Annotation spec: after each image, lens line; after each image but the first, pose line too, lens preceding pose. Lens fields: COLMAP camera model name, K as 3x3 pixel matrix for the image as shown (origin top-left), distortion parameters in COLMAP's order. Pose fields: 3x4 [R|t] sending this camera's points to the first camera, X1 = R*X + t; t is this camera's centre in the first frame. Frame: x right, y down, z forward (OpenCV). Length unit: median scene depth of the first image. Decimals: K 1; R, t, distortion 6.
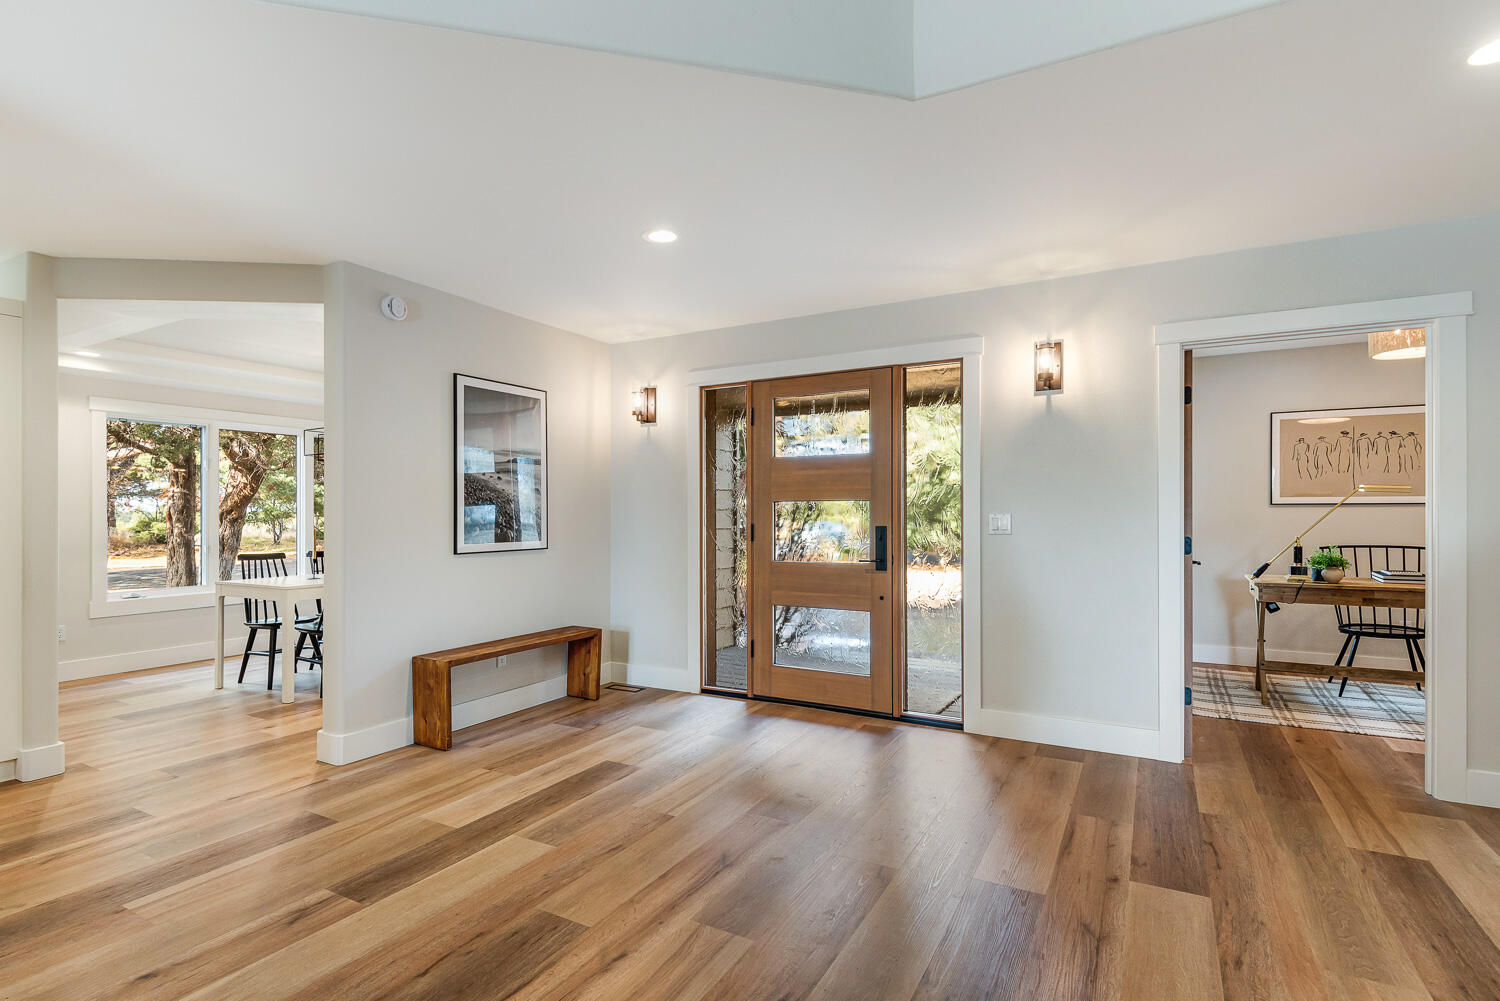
lens RADIAL K [[746.1, 0, 730.5], [0, 746.1, 505.9], [0, 0, 1]] dist [0.002589, -0.000224]
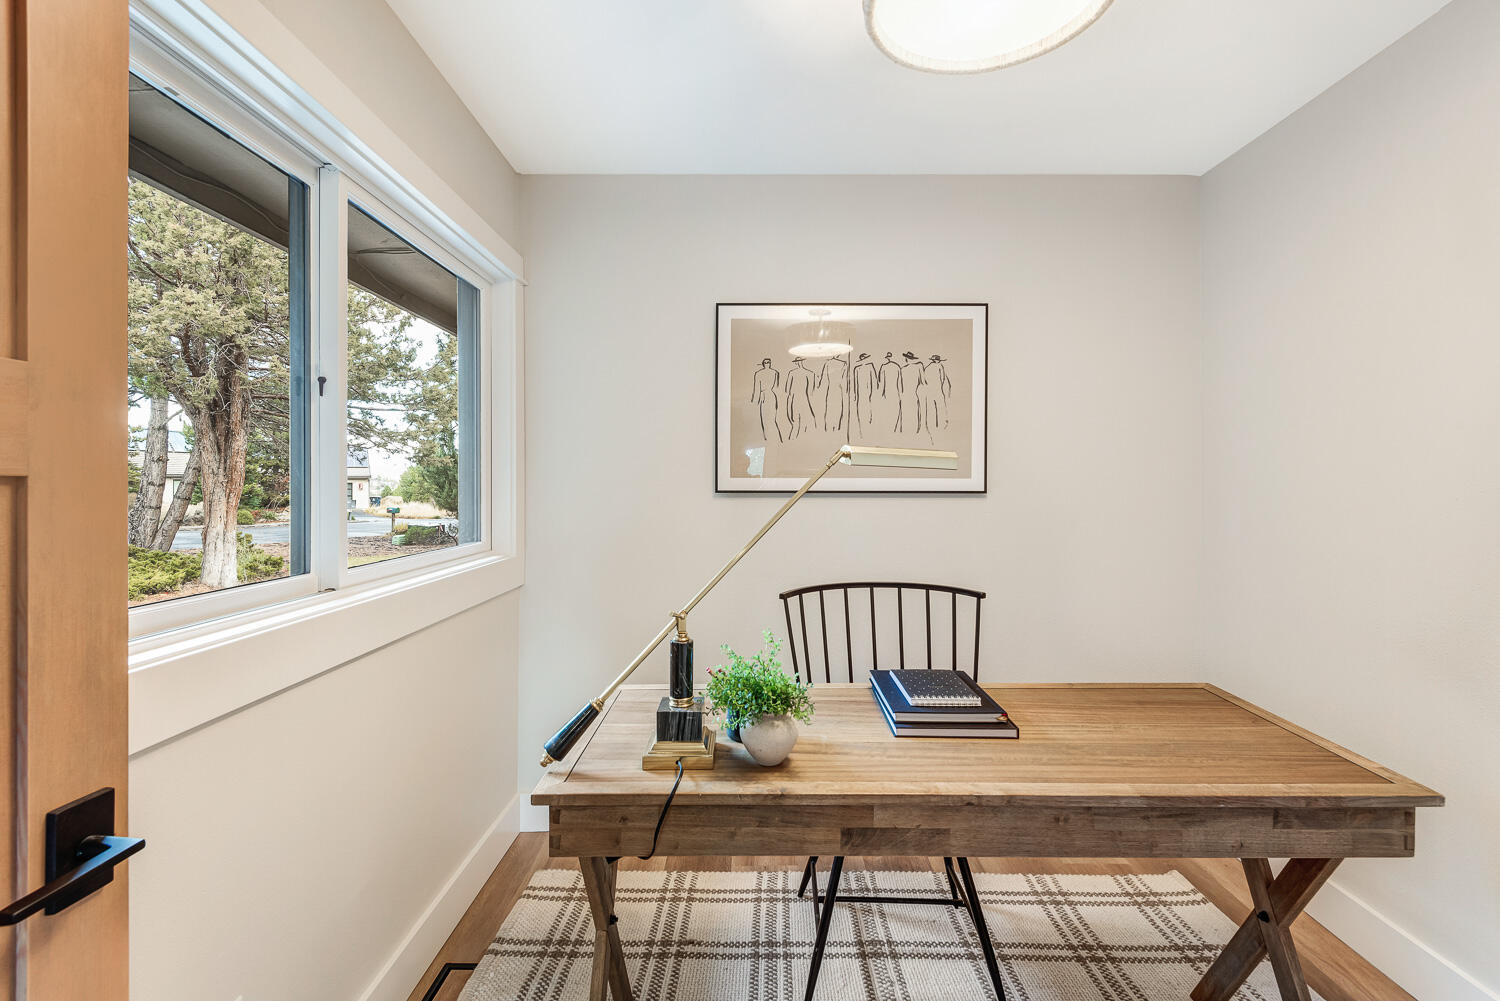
lens RADIAL K [[691.1, 0, 746.1], [0, 691.1, 494.9], [0, 0, 1]] dist [-0.000812, -0.000237]
pose [[0.869138, -0.002004, 0.494566, 0.637392], [-0.006622, 0.999855, 0.015688, -0.009826], [-0.494525, -0.016910, 0.868999, 0.737532]]
